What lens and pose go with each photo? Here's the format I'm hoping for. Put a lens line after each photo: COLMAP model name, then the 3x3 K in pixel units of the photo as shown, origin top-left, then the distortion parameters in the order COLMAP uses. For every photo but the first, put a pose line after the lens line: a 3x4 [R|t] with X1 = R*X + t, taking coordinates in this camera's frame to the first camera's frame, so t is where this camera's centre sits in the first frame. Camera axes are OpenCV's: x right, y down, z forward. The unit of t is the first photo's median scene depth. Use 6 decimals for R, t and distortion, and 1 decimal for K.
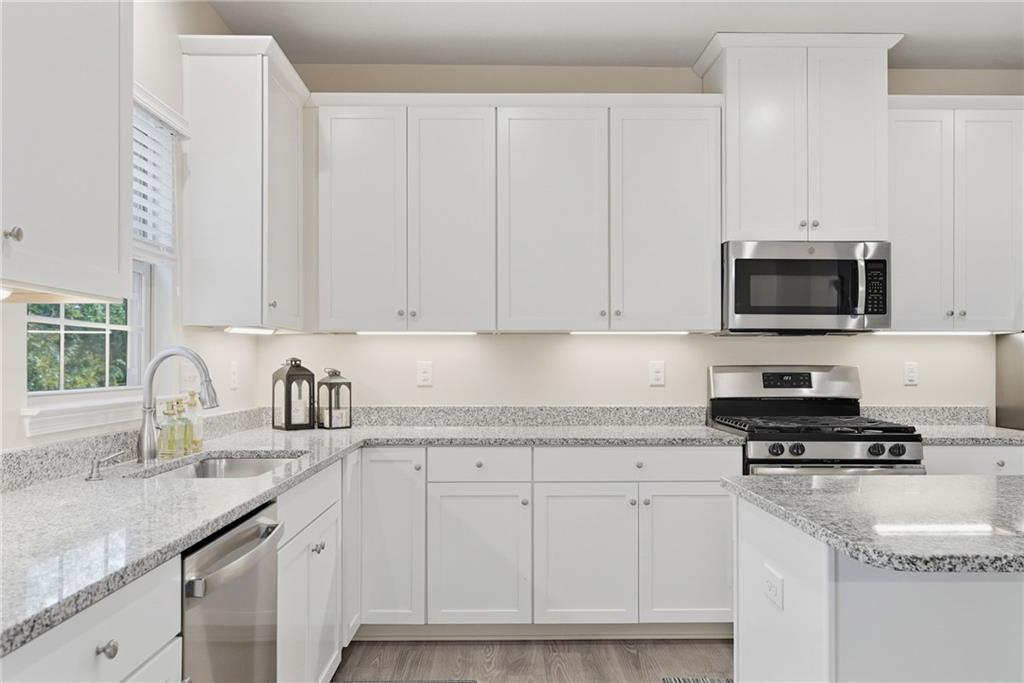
lens RADIAL K [[879.3, 0, 512.0], [0, 879.3, 341.5], [0, 0, 1]] dist [0.000512, -0.006476]
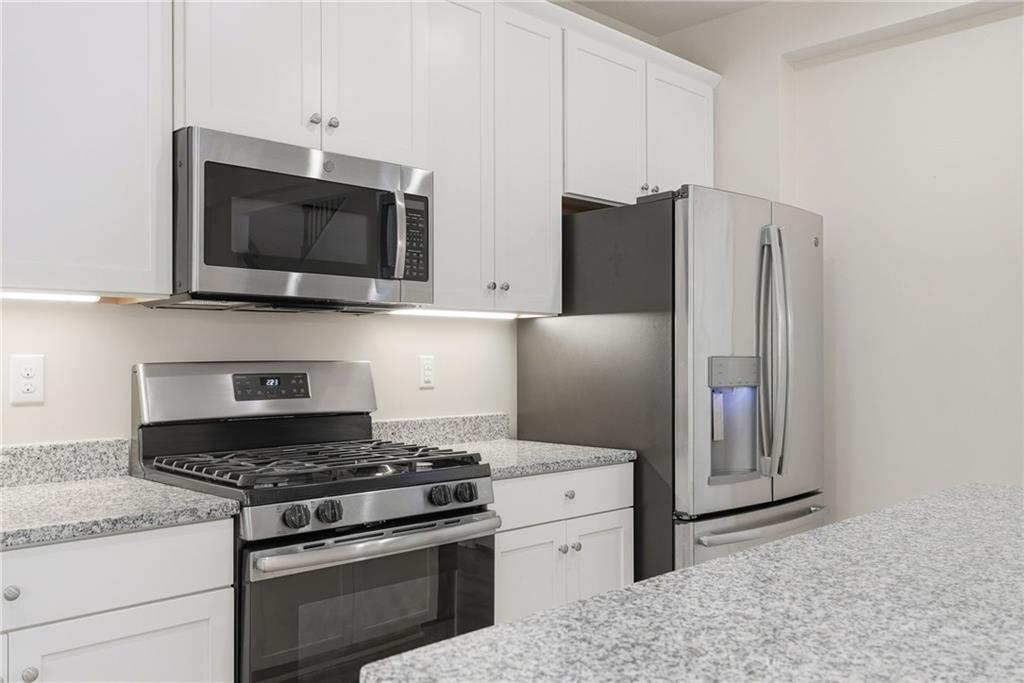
lens RADIAL K [[879.3, 0, 512.0], [0, 879.3, 341.5], [0, 0, 1]] dist [0.000512, -0.006476]
pose [[0.725705, 0.008787, 0.687950, 0.023591], [-0.010515, 0.999943, -0.001680, 0.013843], [-0.687926, -0.006015, 0.725756, 0.478096]]
